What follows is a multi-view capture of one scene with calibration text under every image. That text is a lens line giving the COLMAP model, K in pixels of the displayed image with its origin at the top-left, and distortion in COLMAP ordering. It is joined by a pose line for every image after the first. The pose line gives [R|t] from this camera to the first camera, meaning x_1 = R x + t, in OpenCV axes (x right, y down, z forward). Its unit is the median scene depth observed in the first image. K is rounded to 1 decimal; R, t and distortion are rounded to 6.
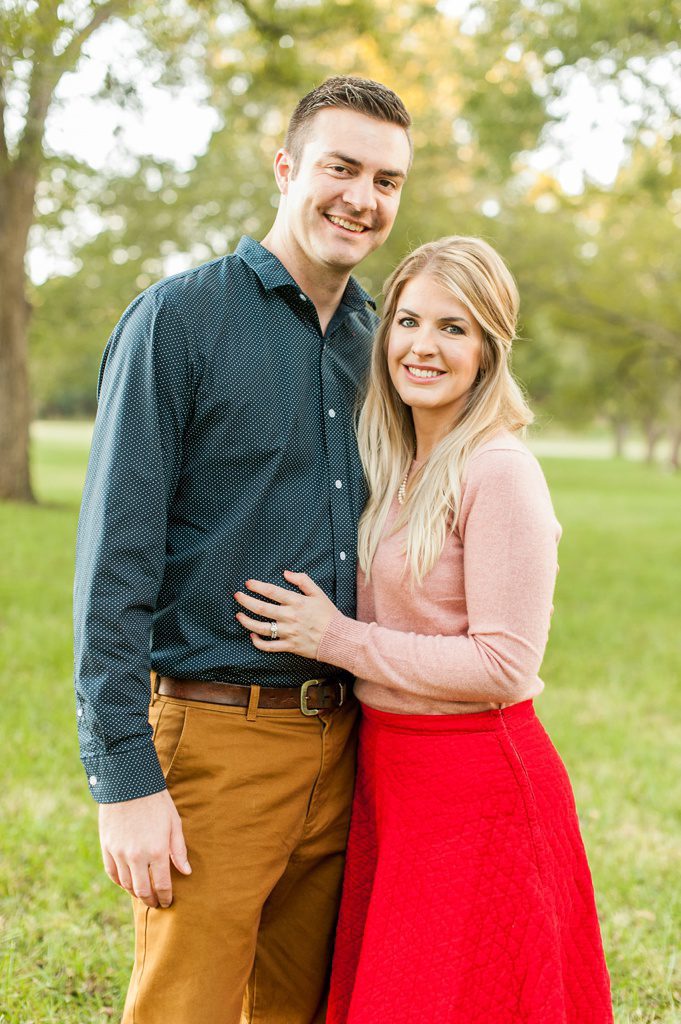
lens RADIAL K [[1452.1, 0, 340.9], [0, 1452.1, 512.0], [0, 0, 1]] dist [0.024754, 0.000000]
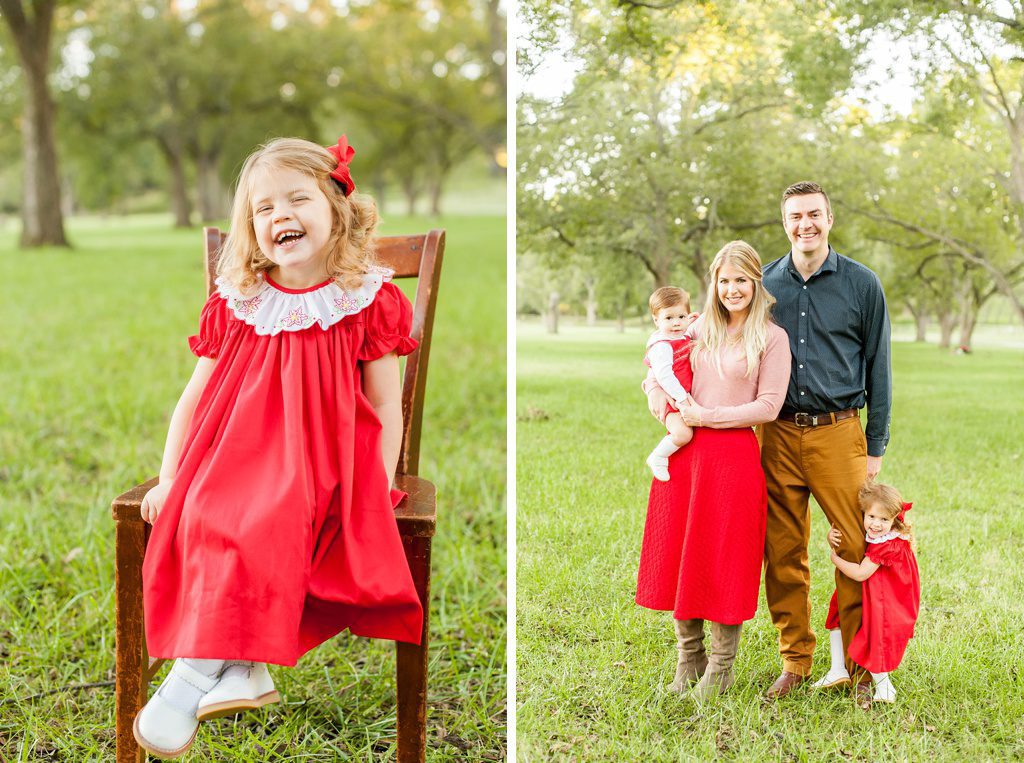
lens RADIAL K [[1533.3, 0, 512.4], [0, 1533.3, 381.8], [0, 0, 1]] dist [-0.250740, 0.000000]
pose [[0.993560, -0.007286, -0.113075, -0.003013], [0.005555, 0.999863, -0.015612, 0.012846], [0.113174, 0.014883, 0.993464, -0.276378]]
